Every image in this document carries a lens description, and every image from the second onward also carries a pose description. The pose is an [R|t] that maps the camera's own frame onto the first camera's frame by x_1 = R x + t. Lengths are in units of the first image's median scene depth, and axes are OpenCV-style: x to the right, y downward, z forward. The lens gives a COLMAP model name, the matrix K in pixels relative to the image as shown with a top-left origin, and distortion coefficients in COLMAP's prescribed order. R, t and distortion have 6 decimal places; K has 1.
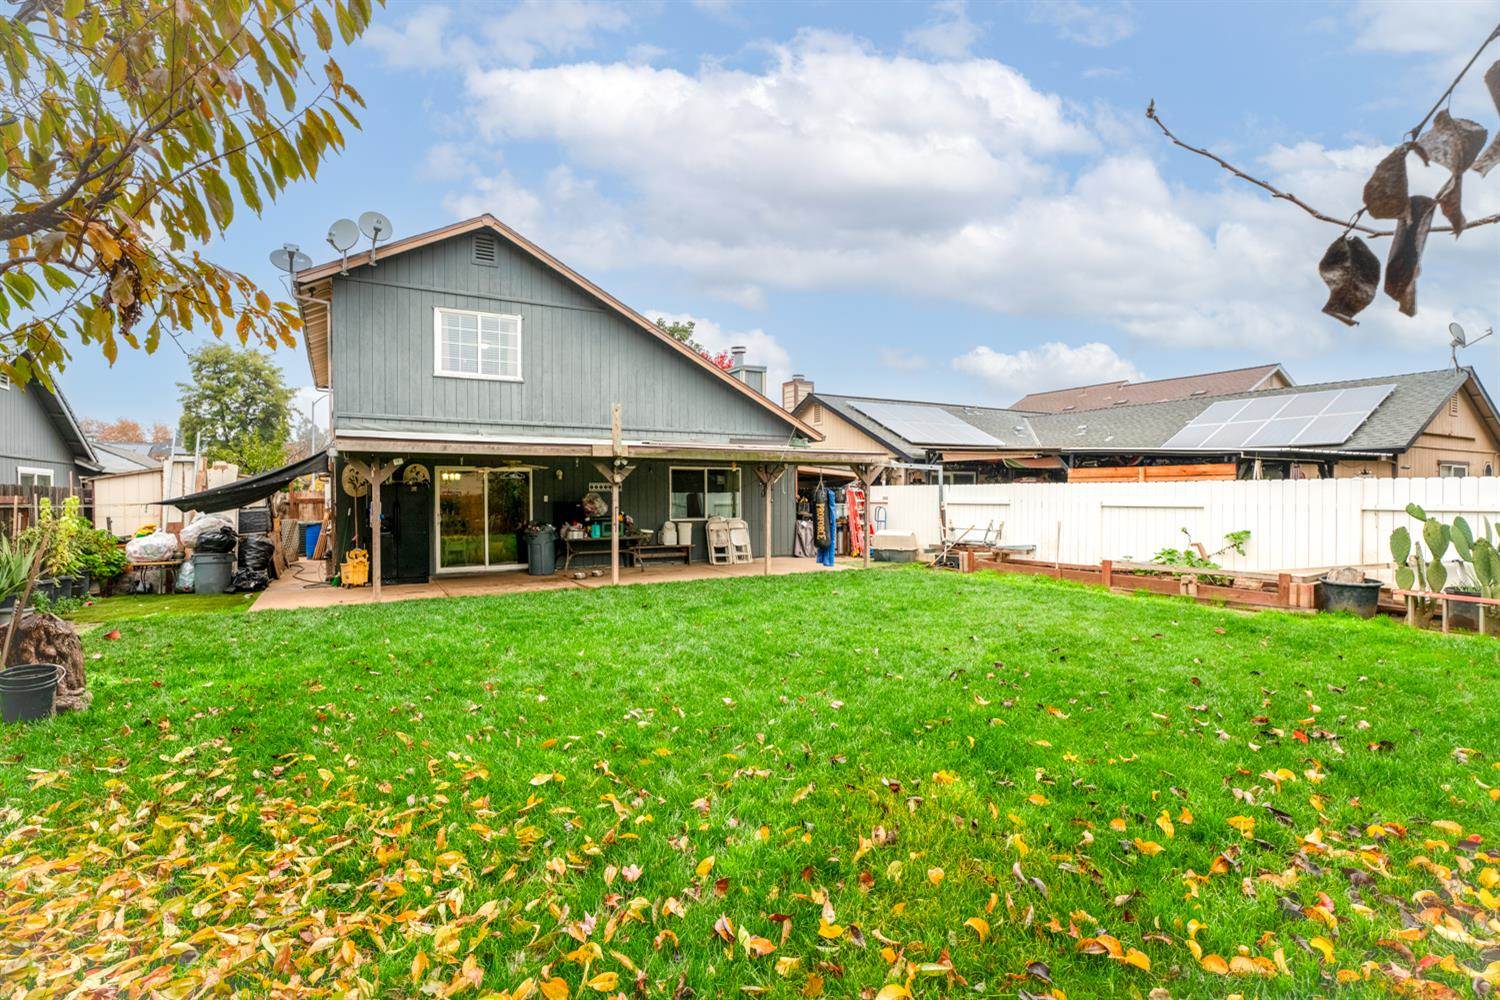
lens RADIAL K [[730.2, 0, 750.0], [0, 730.2, 500.0], [0, 0, 1]] dist [-0.000111, -0.000032]
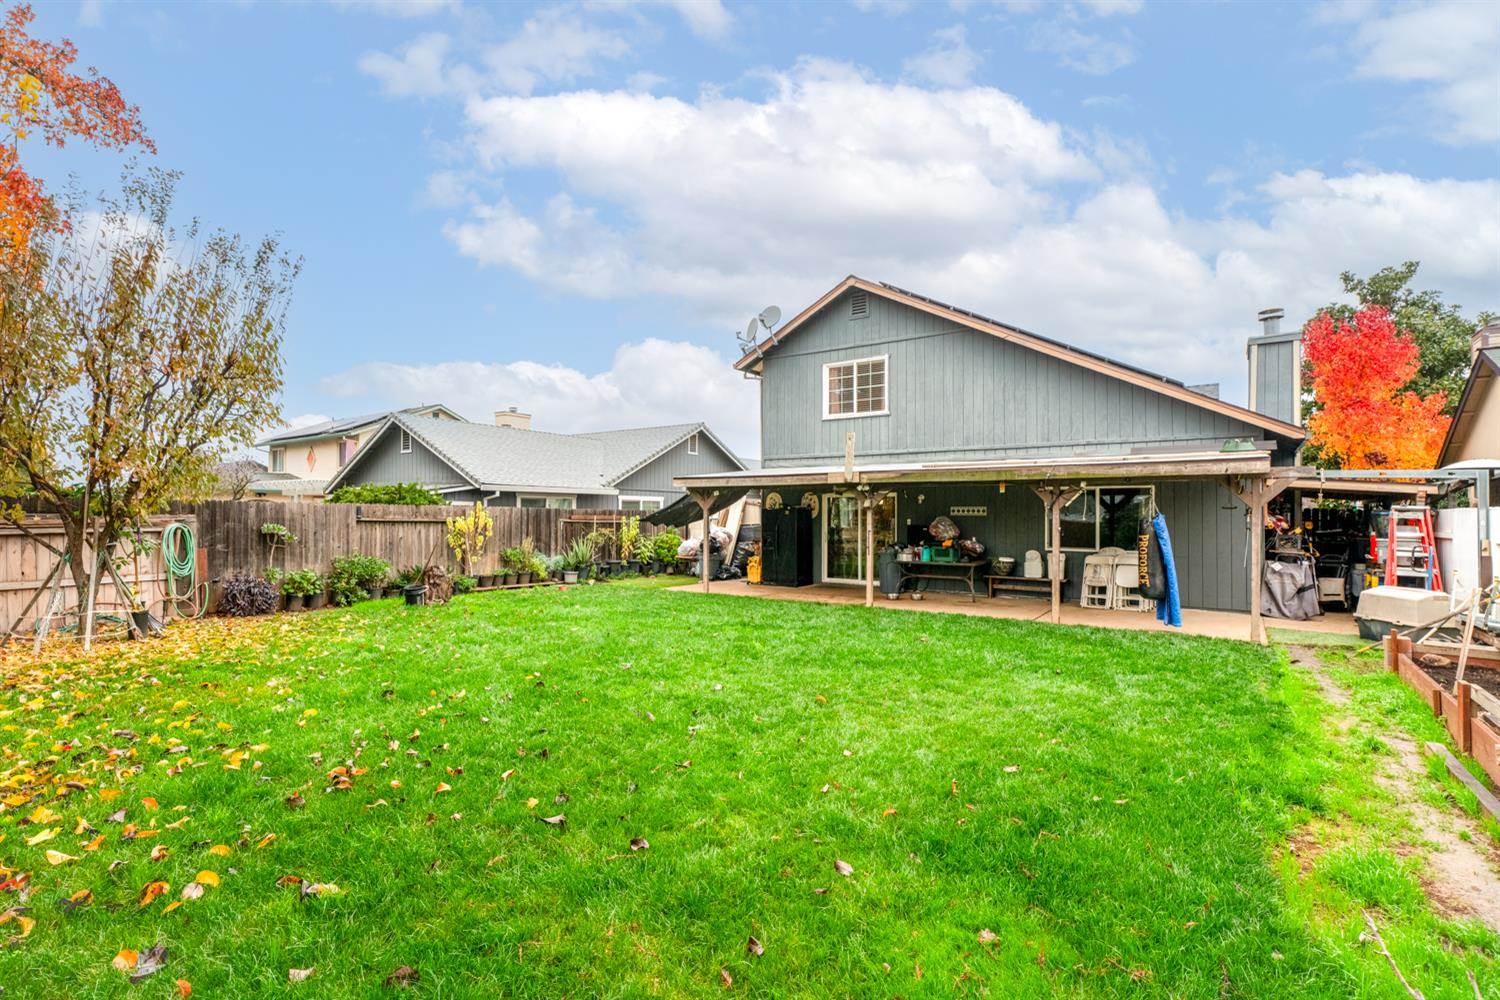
lens RADIAL K [[730.2, 0, 750.0], [0, 730.2, 500.0], [0, 0, 1]] dist [-0.000111, -0.000032]
pose [[0.408926, -0.012549, -0.912481, 0.616638], [-0.014009, 0.999701, -0.020027, -0.009565], [0.912460, 0.020973, 0.408628, 0.377769]]
